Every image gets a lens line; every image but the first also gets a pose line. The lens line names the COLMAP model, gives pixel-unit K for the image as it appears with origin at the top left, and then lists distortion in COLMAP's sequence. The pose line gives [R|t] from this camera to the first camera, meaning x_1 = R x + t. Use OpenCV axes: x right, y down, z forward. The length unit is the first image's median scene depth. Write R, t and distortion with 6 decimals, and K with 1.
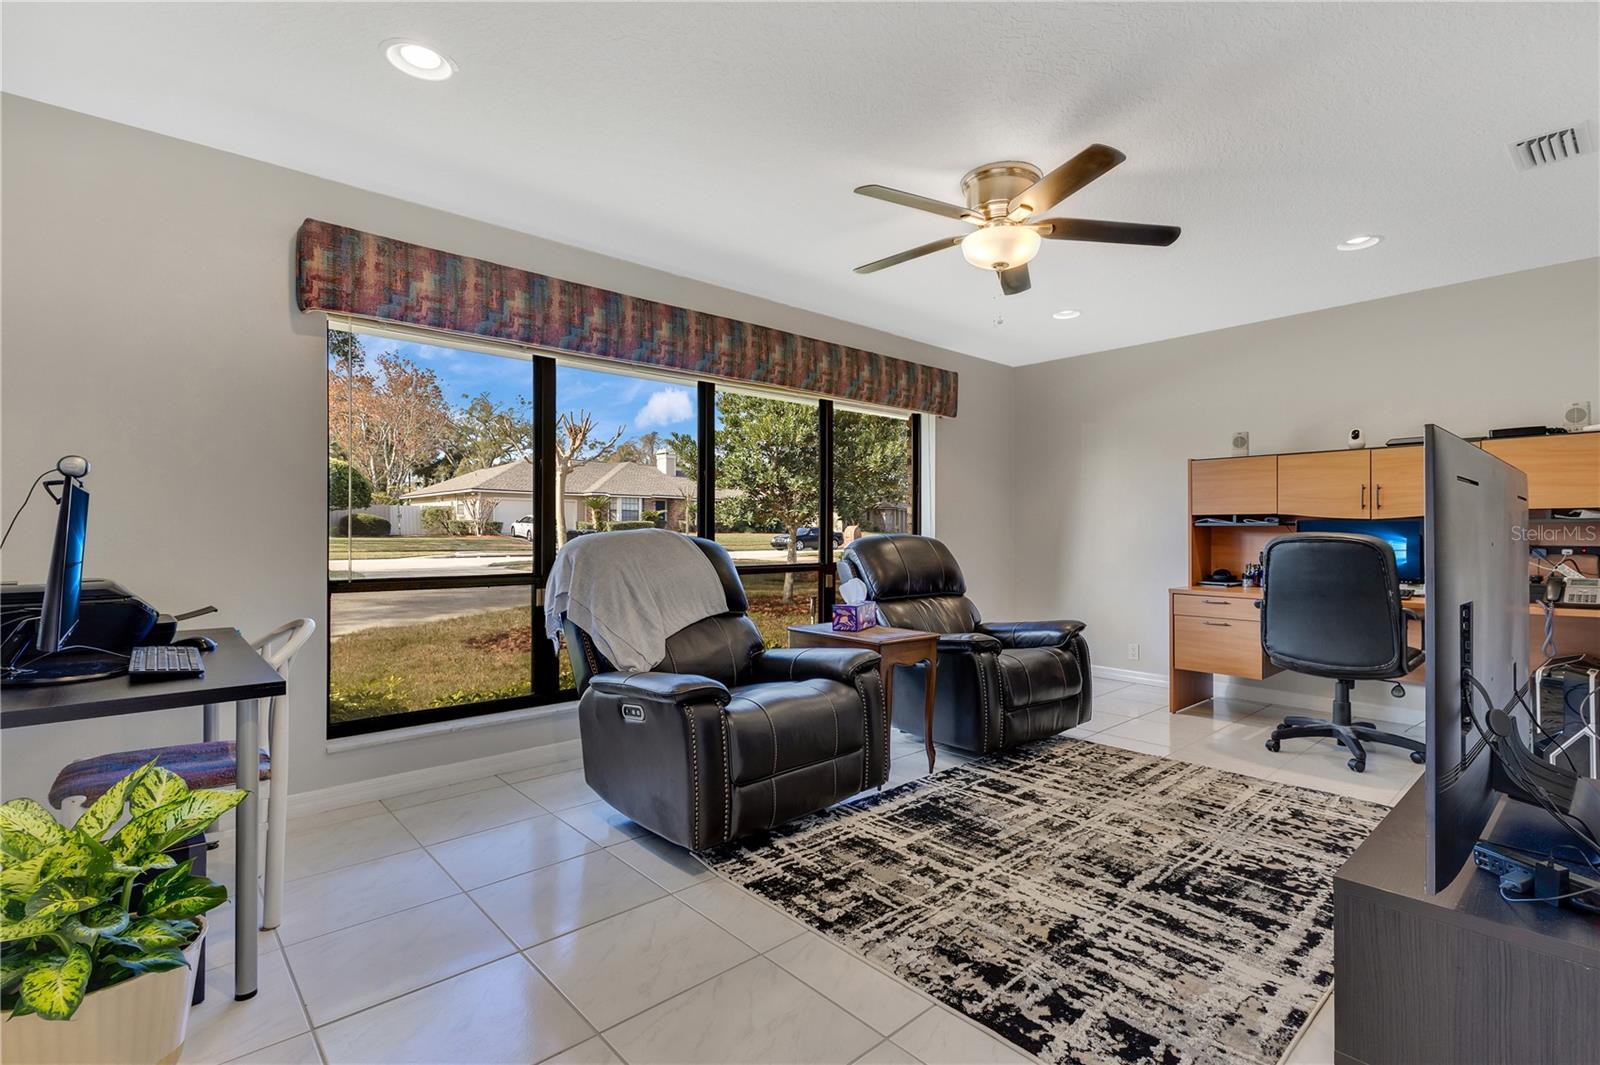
lens RADIAL K [[742.4, 0, 796.1], [0, 742.4, 532.9], [0, 0, 1]] dist [0.004230, 0.000526]
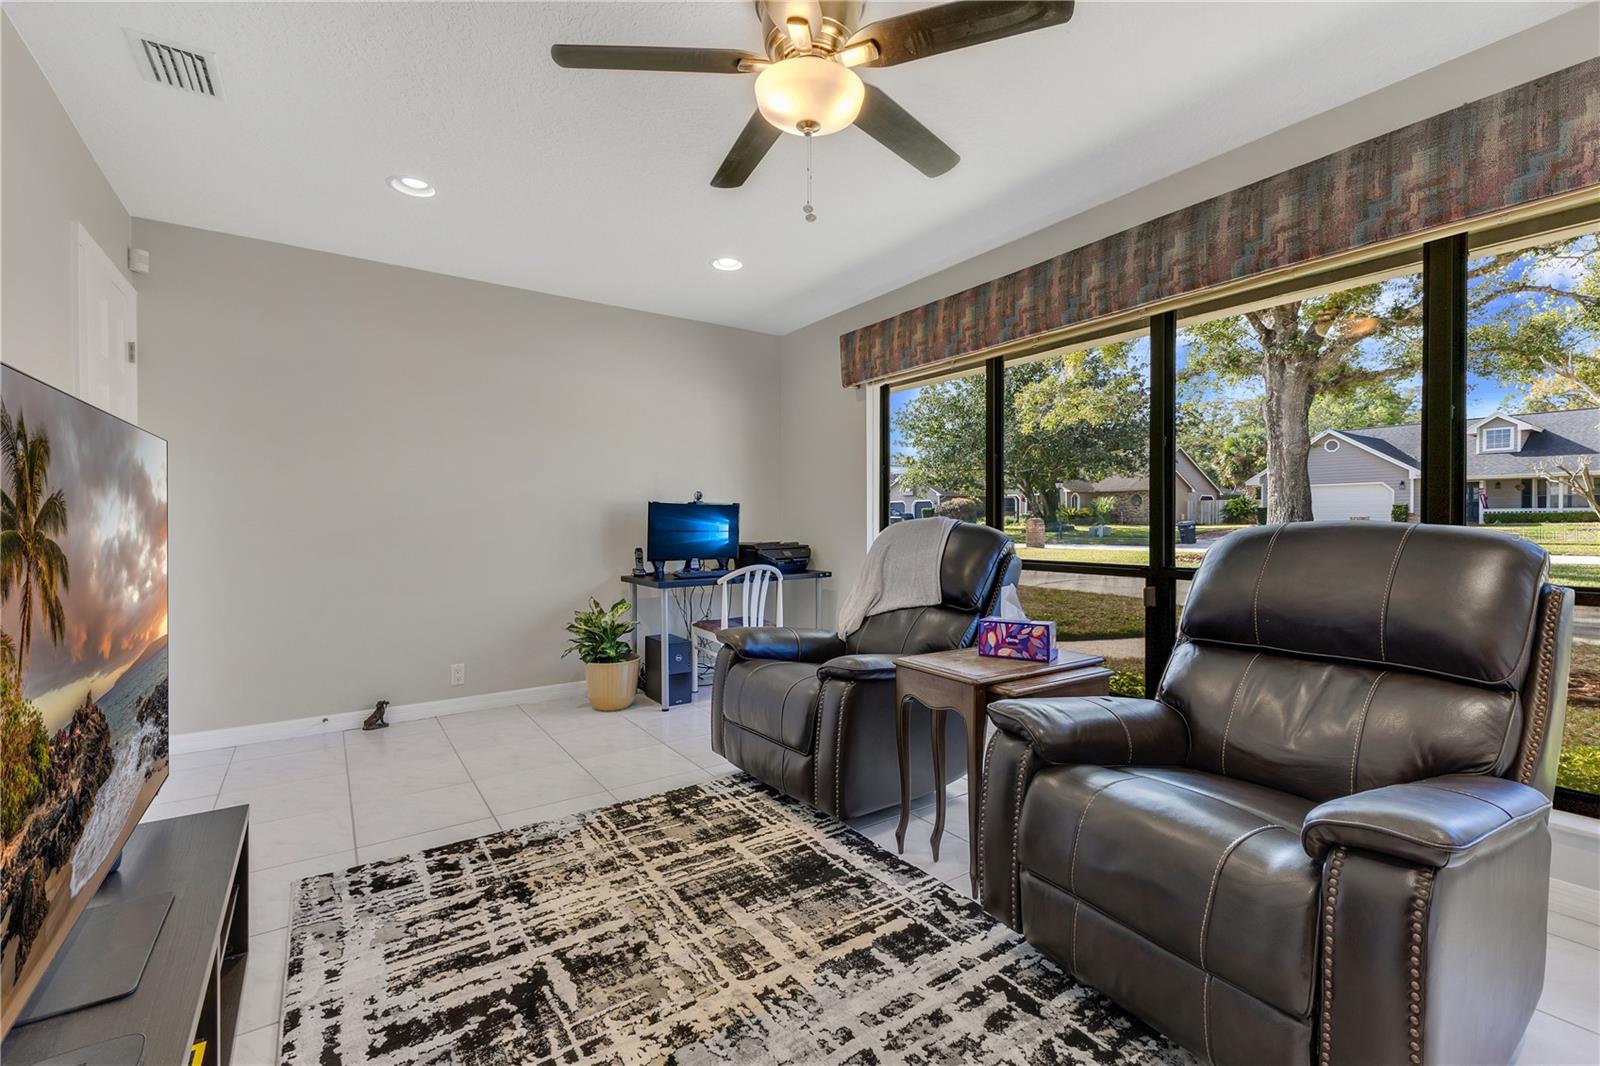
lens RADIAL K [[694.2, 0, 798.2], [0, 694.2, 525.7], [0, 0, 1]] dist [0.011665, -0.002051]
pose [[-0.124980, 0.003694, -0.992152, 1.110738], [0.002900, 0.999990, 0.003358, 0.003458], [0.992155, -0.002457, -0.124990, 1.297116]]
